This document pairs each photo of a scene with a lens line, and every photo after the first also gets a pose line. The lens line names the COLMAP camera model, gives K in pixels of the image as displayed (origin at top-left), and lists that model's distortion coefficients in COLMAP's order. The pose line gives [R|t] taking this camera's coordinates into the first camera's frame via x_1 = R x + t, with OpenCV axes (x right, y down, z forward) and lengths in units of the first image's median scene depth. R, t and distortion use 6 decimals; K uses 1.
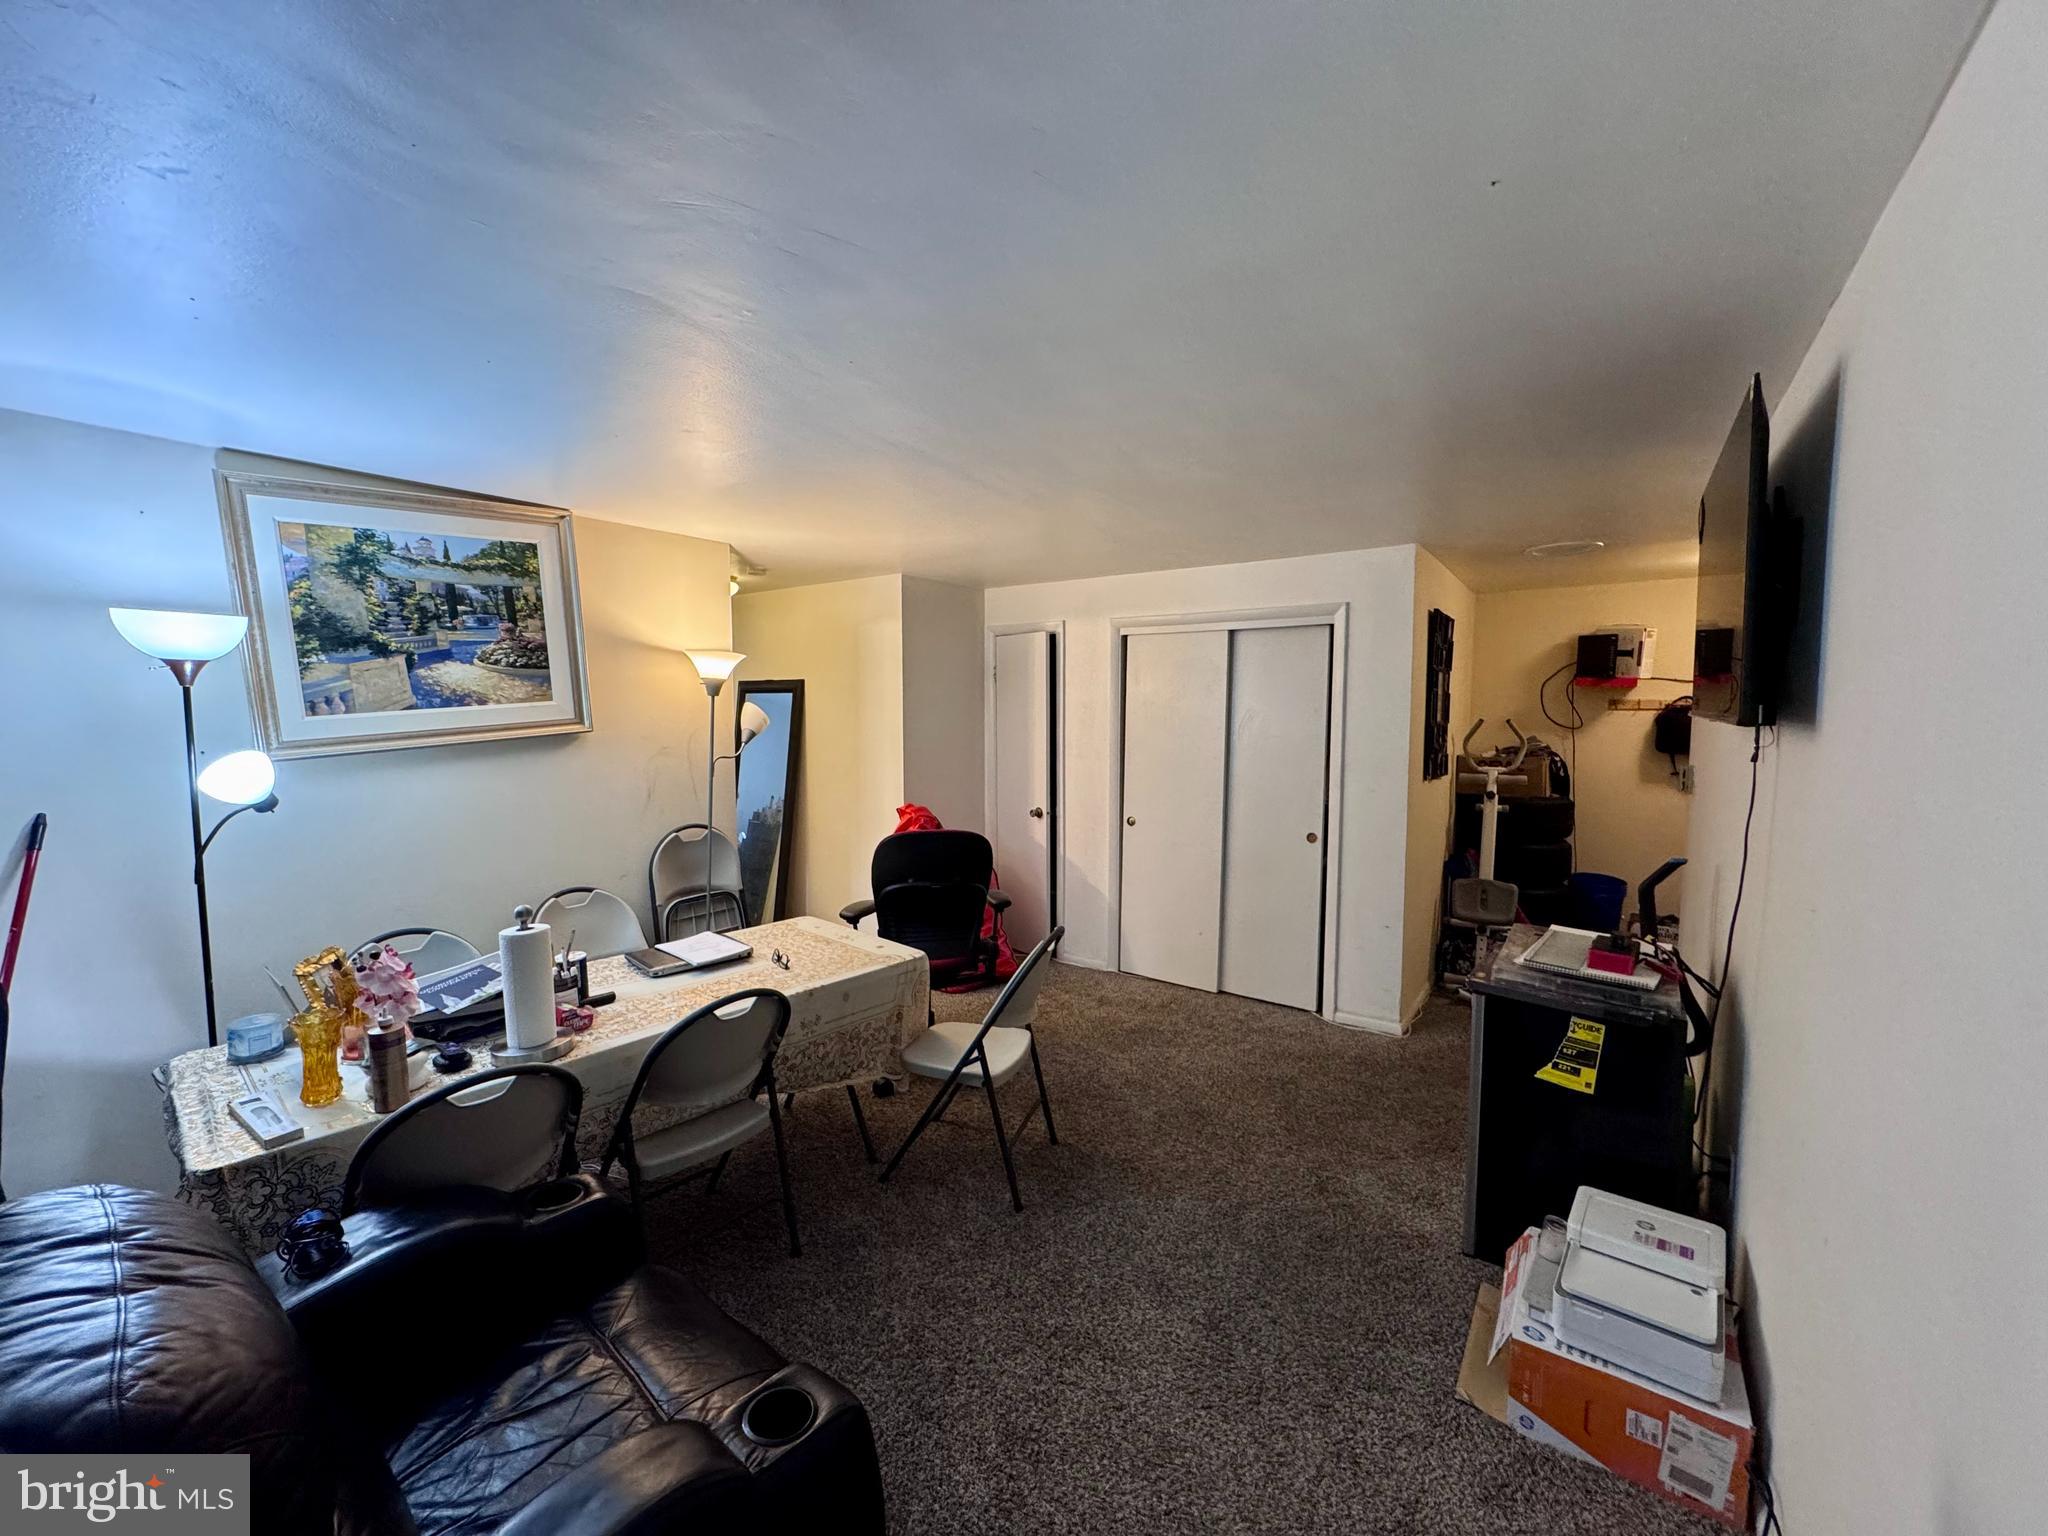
lens RADIAL K [[815.4, 0, 1024.0], [0, 815.4, 768.0], [0, 0, 1]] dist [-0.003994, 0.000530]
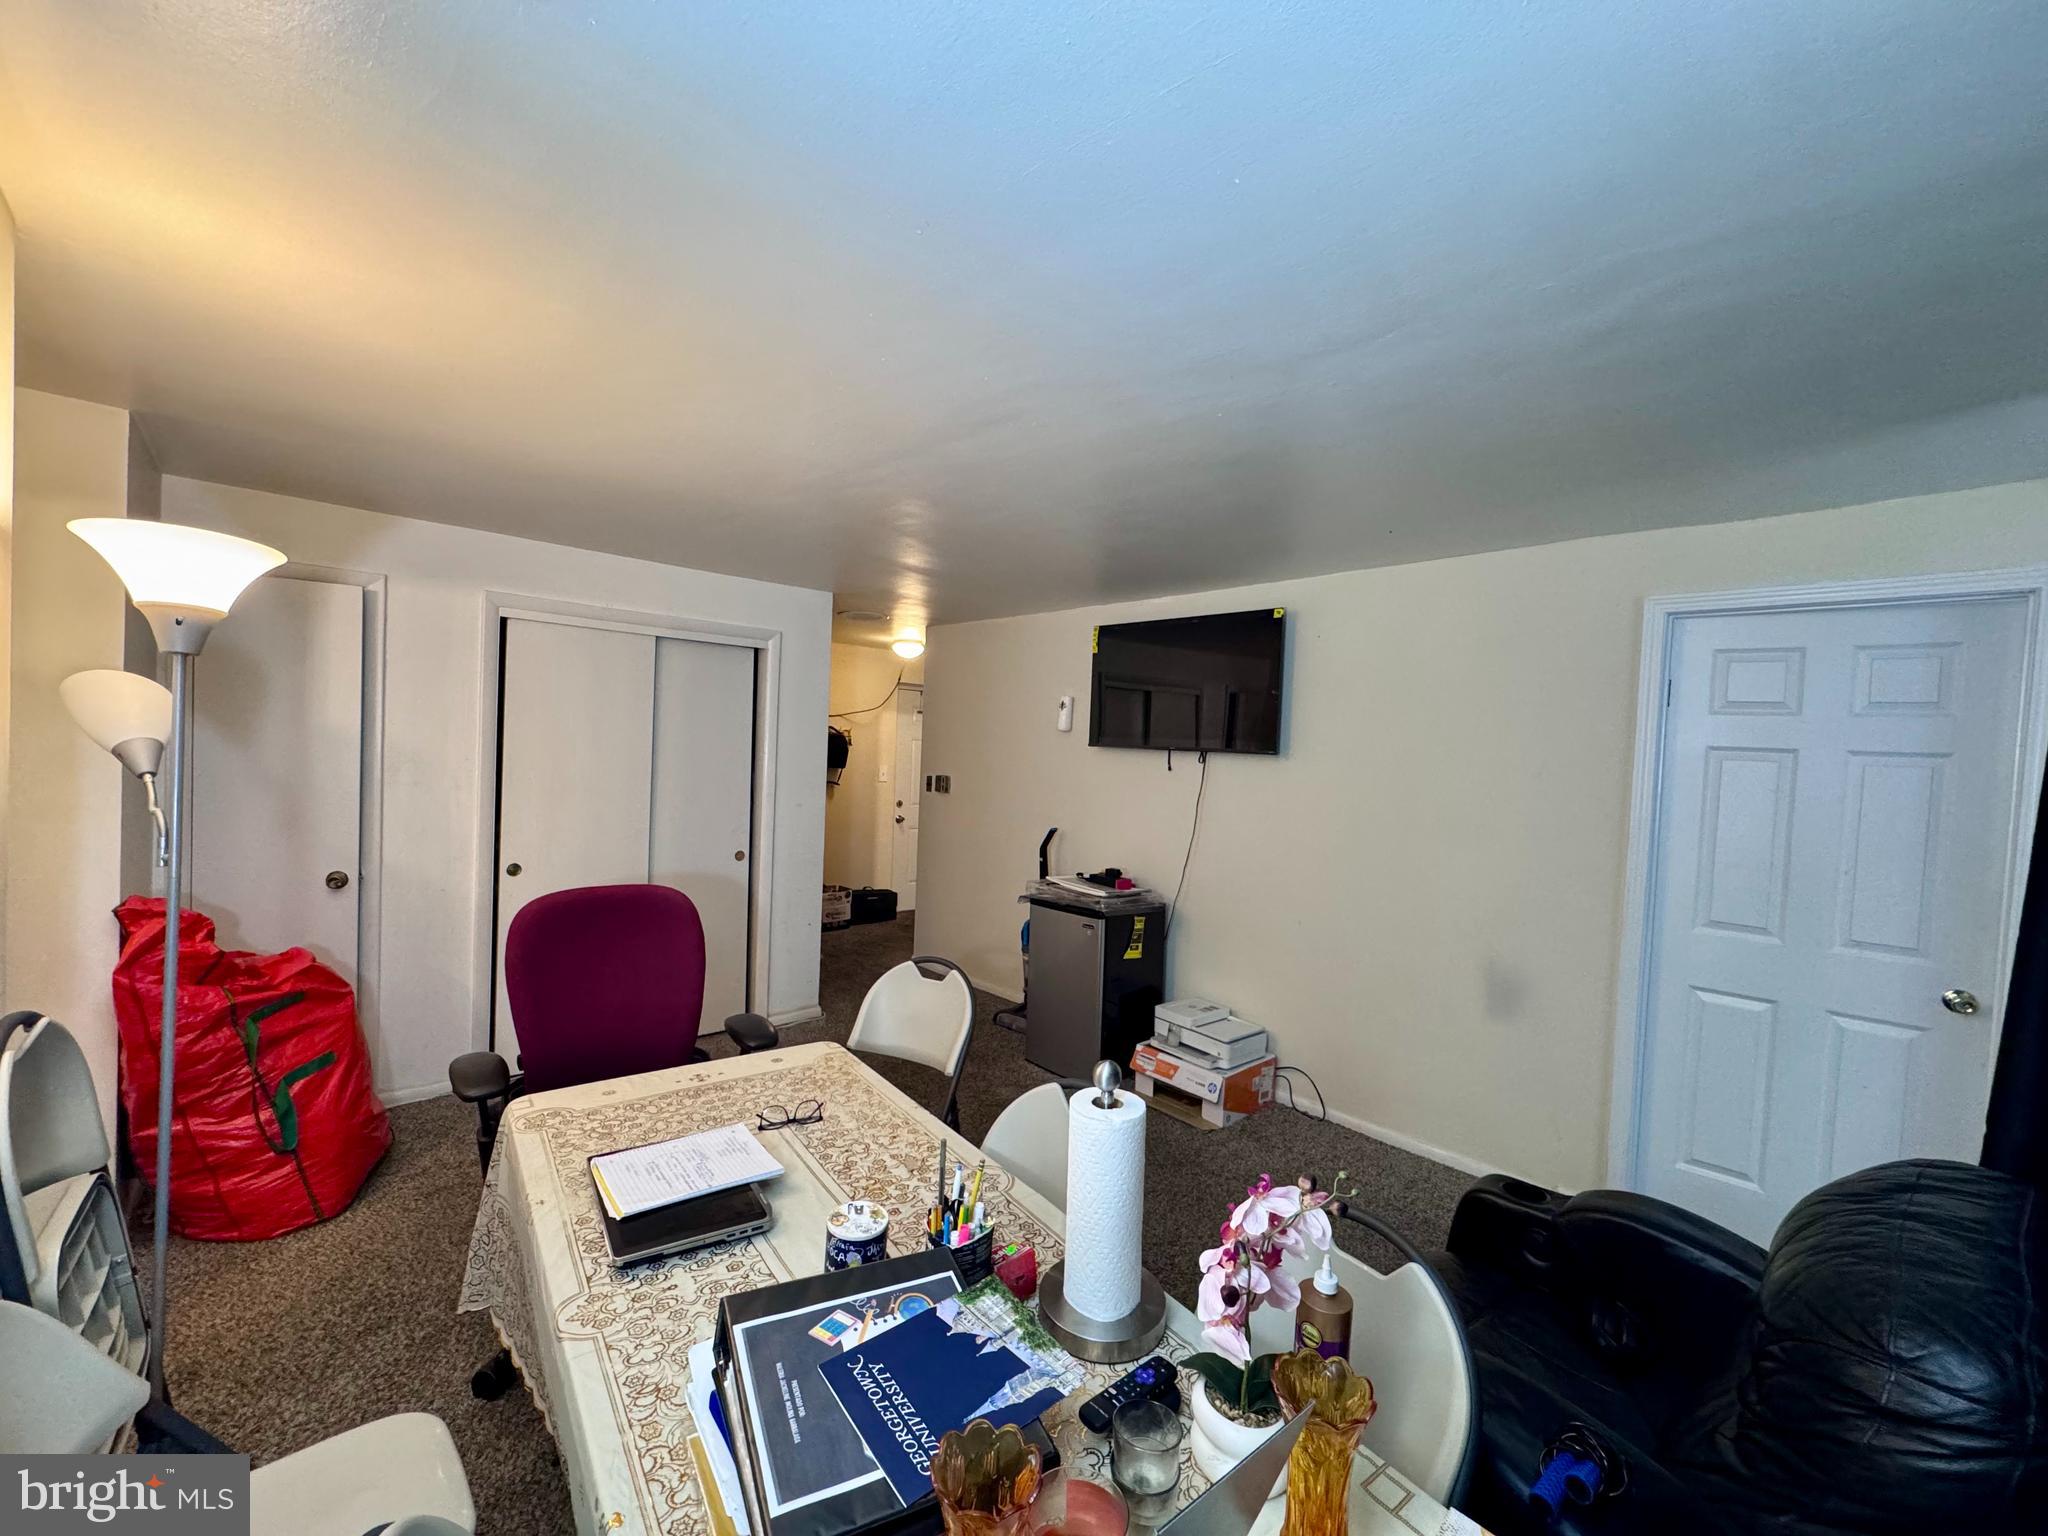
lens RADIAL K [[815.4, 0, 1024.0], [0, 815.4, 768.0], [0, 0, 1]] dist [-0.003994, 0.000530]
pose [[0.193891, -0.019471, 0.980830, -0.667264], [0.032214, 0.999390, 0.013471, -0.029878], [-0.980494, 0.028985, 0.194400, 0.536819]]
